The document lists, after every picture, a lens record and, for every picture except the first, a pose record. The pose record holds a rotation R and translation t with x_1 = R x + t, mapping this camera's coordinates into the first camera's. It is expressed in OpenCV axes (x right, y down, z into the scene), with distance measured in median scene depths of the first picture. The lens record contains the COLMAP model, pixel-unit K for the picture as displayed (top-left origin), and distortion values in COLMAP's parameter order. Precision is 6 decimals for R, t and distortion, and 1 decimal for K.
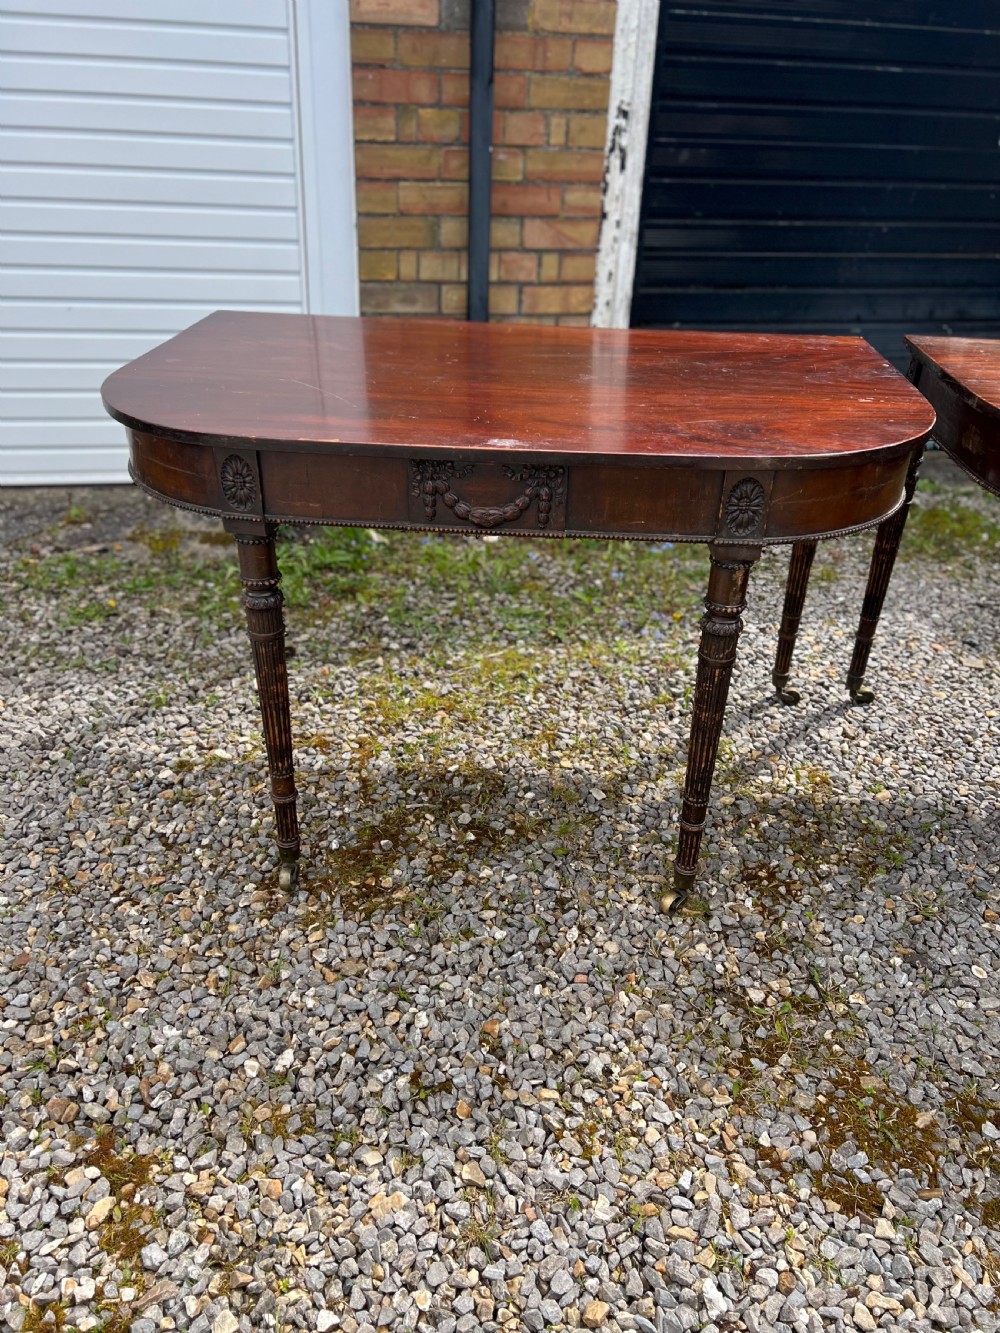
lens RADIAL K [[1003.3, 0, 499.2], [0, 1003.3, 675.1], [0, 0, 1]] dist [0.058373, -0.064033]
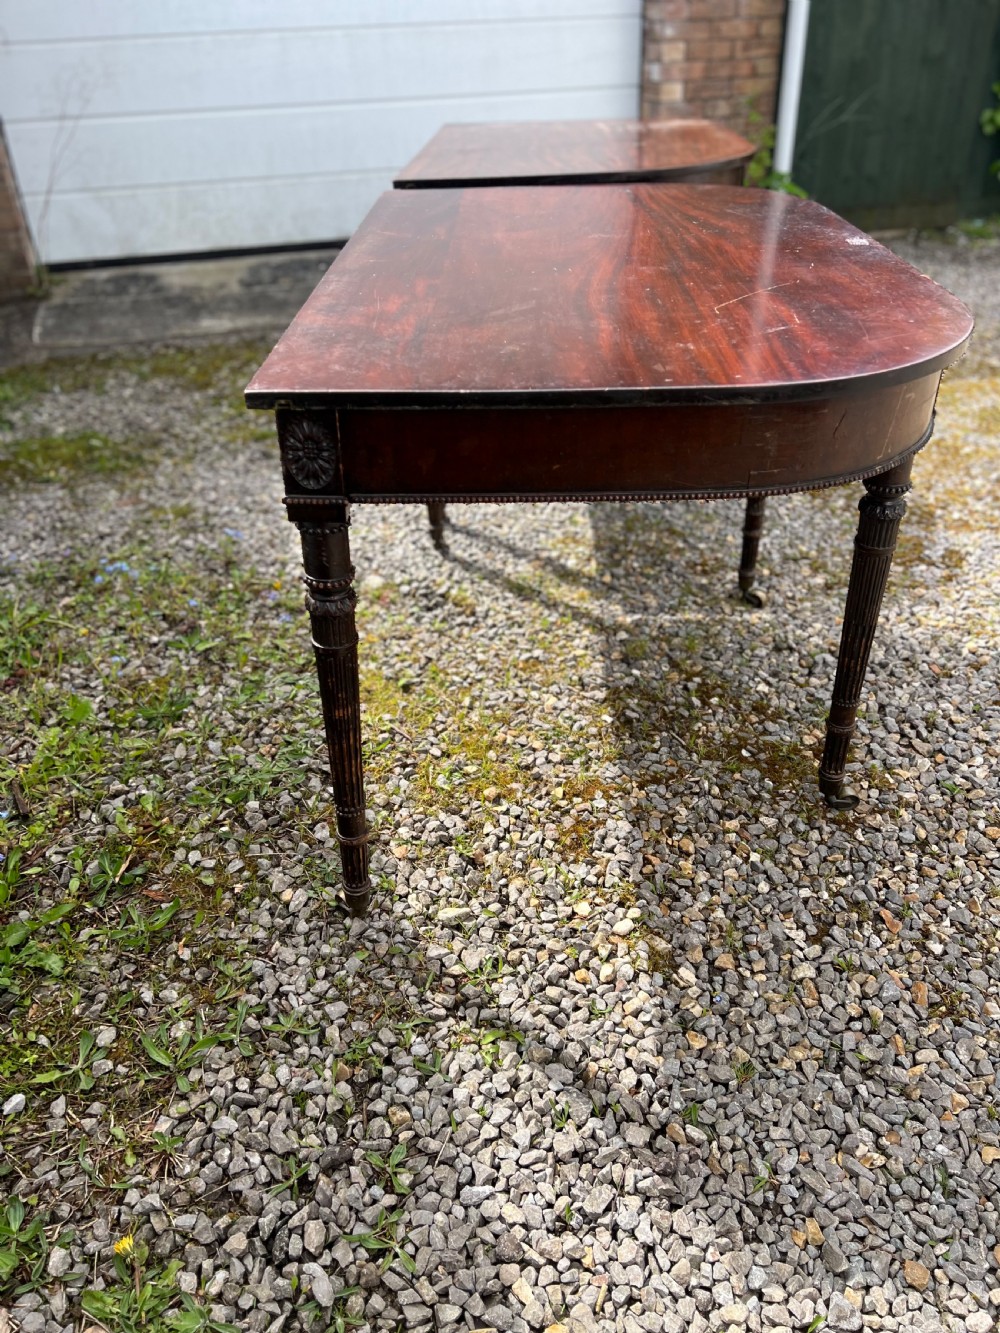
lens RADIAL K [[1003.6, 0, 497.9], [0, 1003.6, 665.6], [0, 0, 1]] dist [0.060782, -0.075295]
pose [[-0.076925, -0.559794, 0.825054, -0.759731], [0.522117, 0.682353, 0.511653, -0.456313], [-0.849398, 0.470133, 0.239788, 0.840371]]
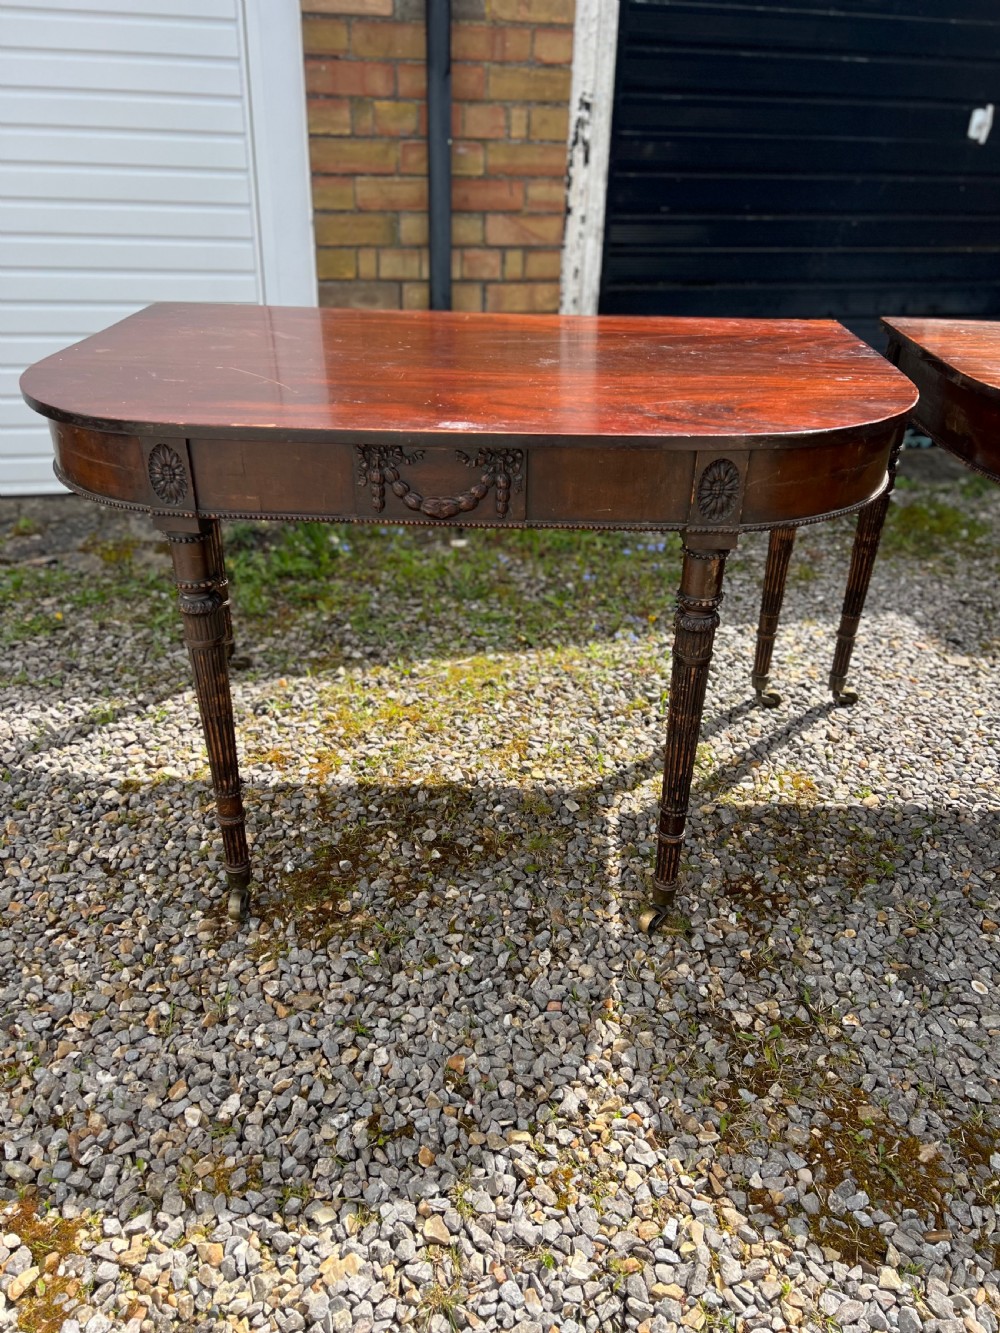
lens RADIAL K [[1000.9, 0, 498.8], [0, 1000.9, 674.3], [0, 0, 1]] dist [0.056123, -0.061371]
pose [[0.999624, -0.019886, 0.018876, 0.014417], [0.020149, 0.999701, -0.013844, 0.006394], [-0.018595, 0.014219, 0.999726, 0.056202]]
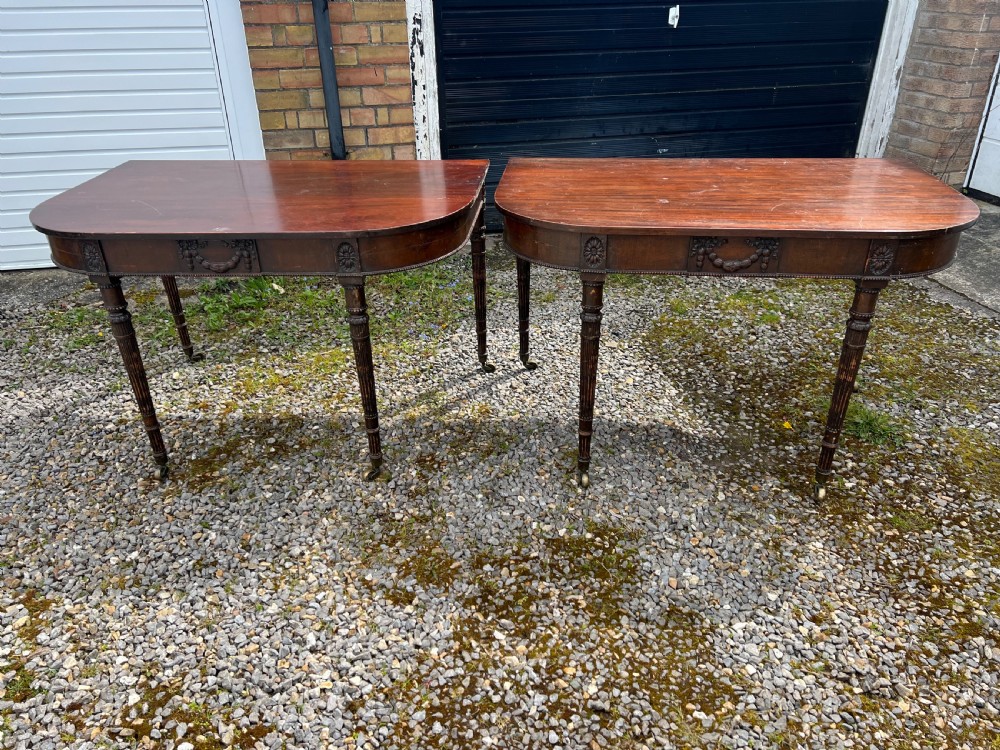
lens RADIAL K [[752.6, 0, 505.1], [0, 752.6, 382.1], [0, 0, 1]] dist [0.058373, -0.064033]
pose [[0.998757, -0.049246, -0.007636, 0.361023], [0.049109, 0.998645, -0.017204, 0.077065], [0.008472, 0.016807, 0.999823, -0.305184]]
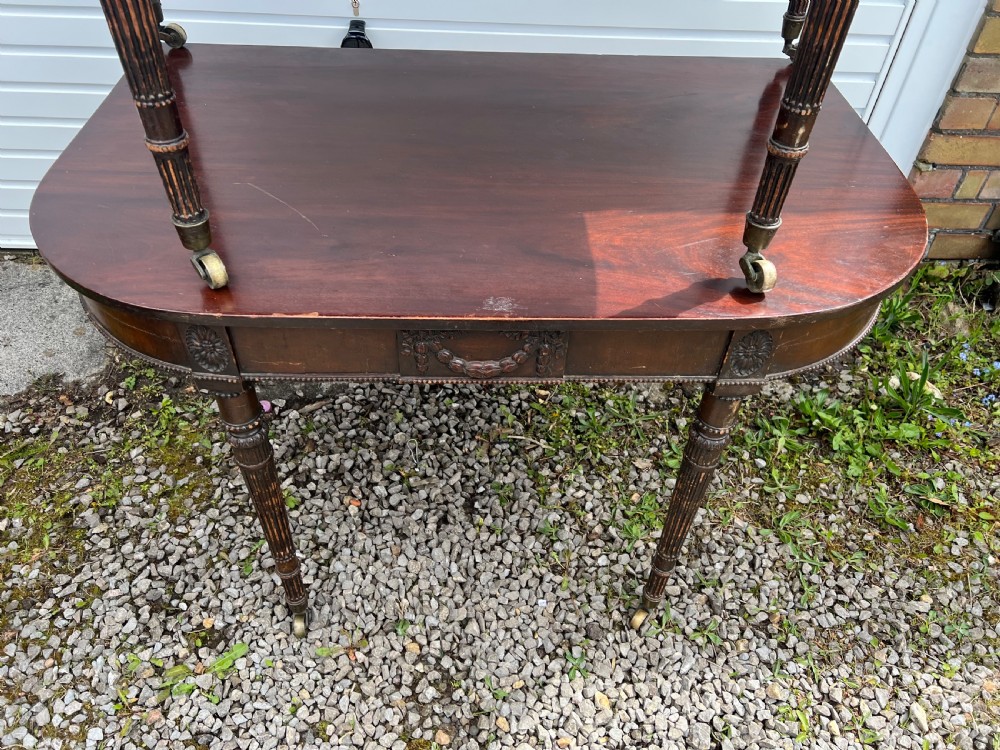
lens RADIAL K [[755.0, 0, 496.7], [0, 755.0, 385.3], [0, 0, 1]] dist [0.040723, -0.043471]
pose [[0.983289, 0.125160, -0.132205, -0.577714], [-0.086989, 0.960936, 0.262744, -0.405110], [0.159926, -0.246853, 0.955765, 0.500854]]
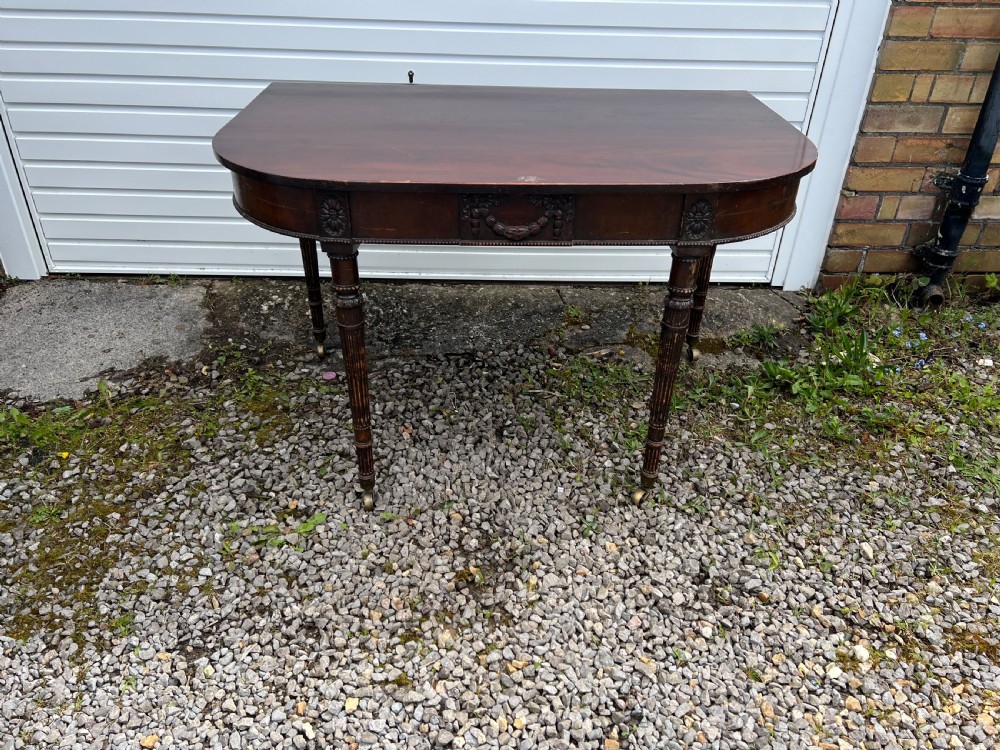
lens RADIAL K [[752.6, 0, 505.1], [0, 752.6, 382.1], [0, 0, 1]] dist [0.058373, -0.064033]
pose [[0.984774, 0.079639, -0.154524, -0.541443], [-0.071912, 0.995895, 0.054973, -0.187784], [0.158268, -0.043024, 0.986458, 0.258146]]
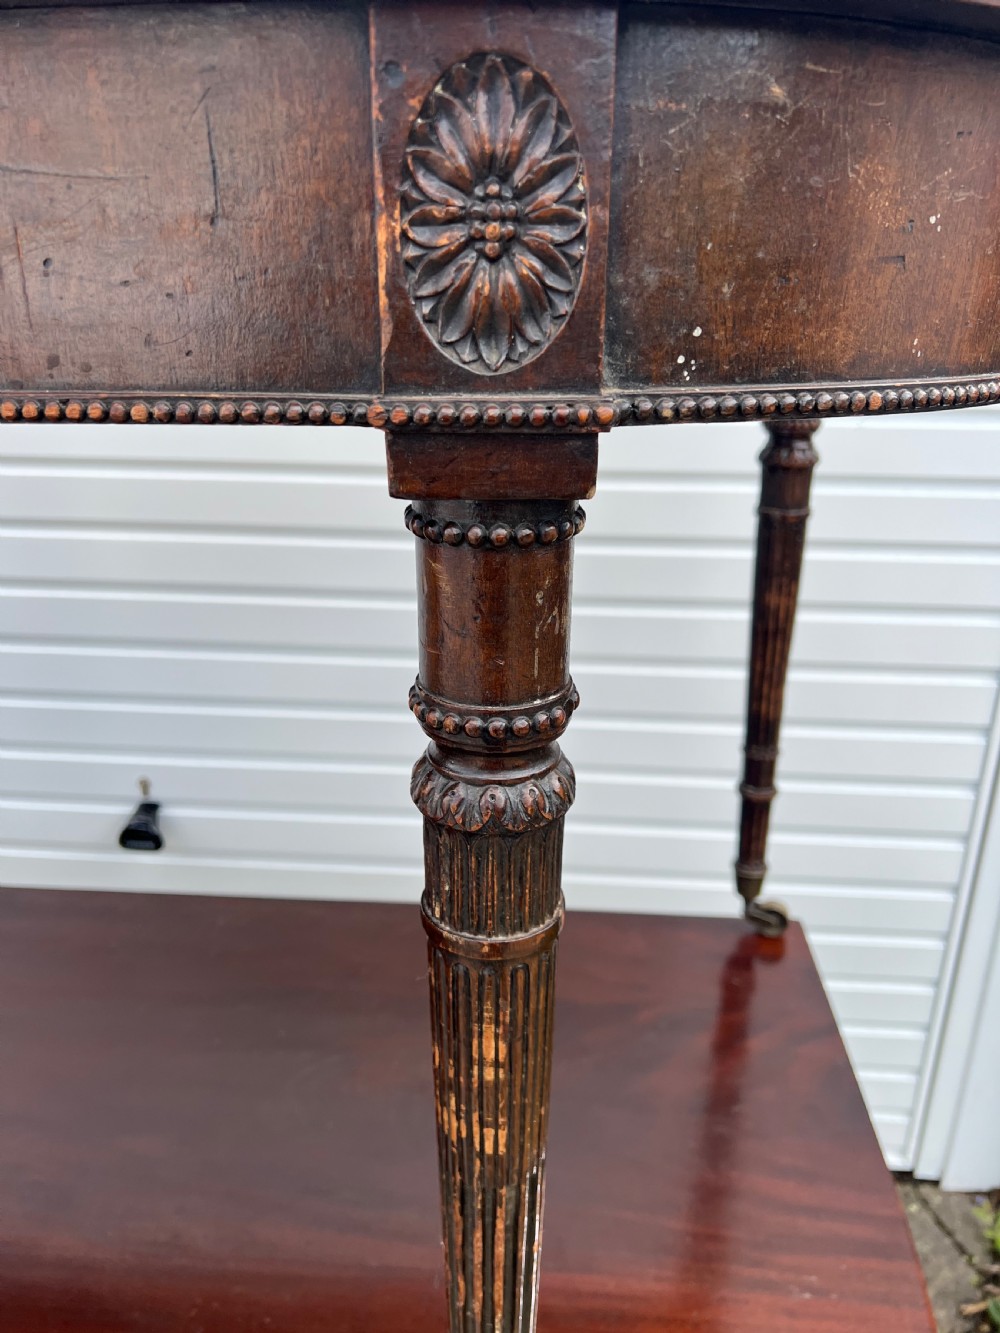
lens RADIAL K [[1010.8, 0, 520.0], [0, 1010.8, 663.6], [0, 0, 1]] dist [0.011429, 0.001573]
pose [[0.967041, 0.065667, -0.246007, -0.437985], [-0.103383, 0.984210, -0.143675, -0.586829], [0.232687, 0.164373, 0.958560, 0.690315]]
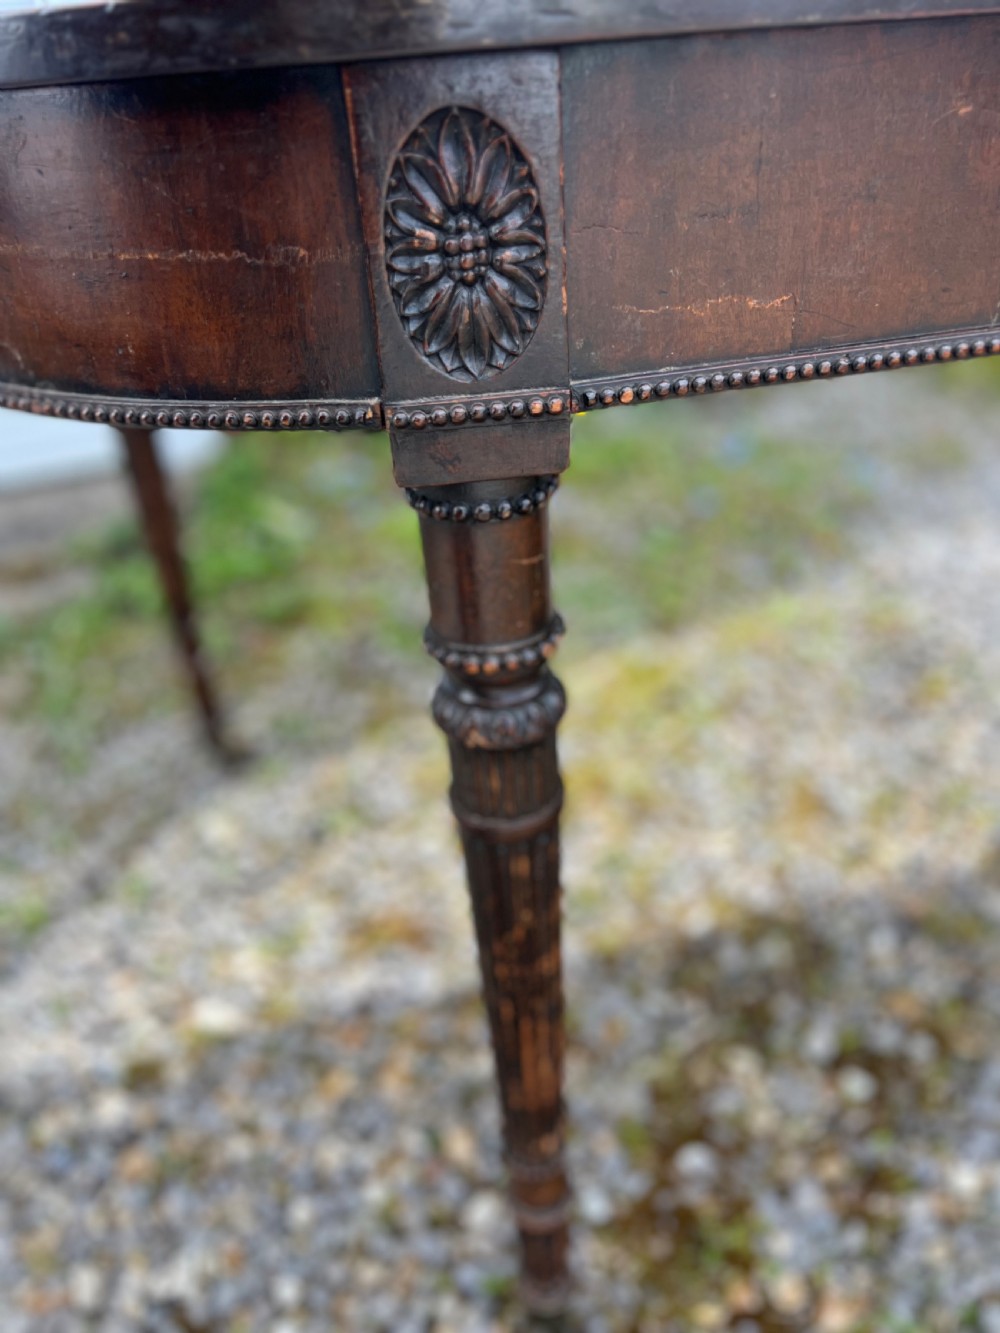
lens RADIAL K [[1018.6, 0, 493.3], [0, 1018.6, 681.2], [0, 0, 1]] dist [0.046924, -0.054613]
pose [[0.954336, -0.220421, 0.201636, -0.218039], [0.213322, 0.975343, 0.056562, -0.073020], [-0.209132, -0.010966, 0.977826, 0.524363]]
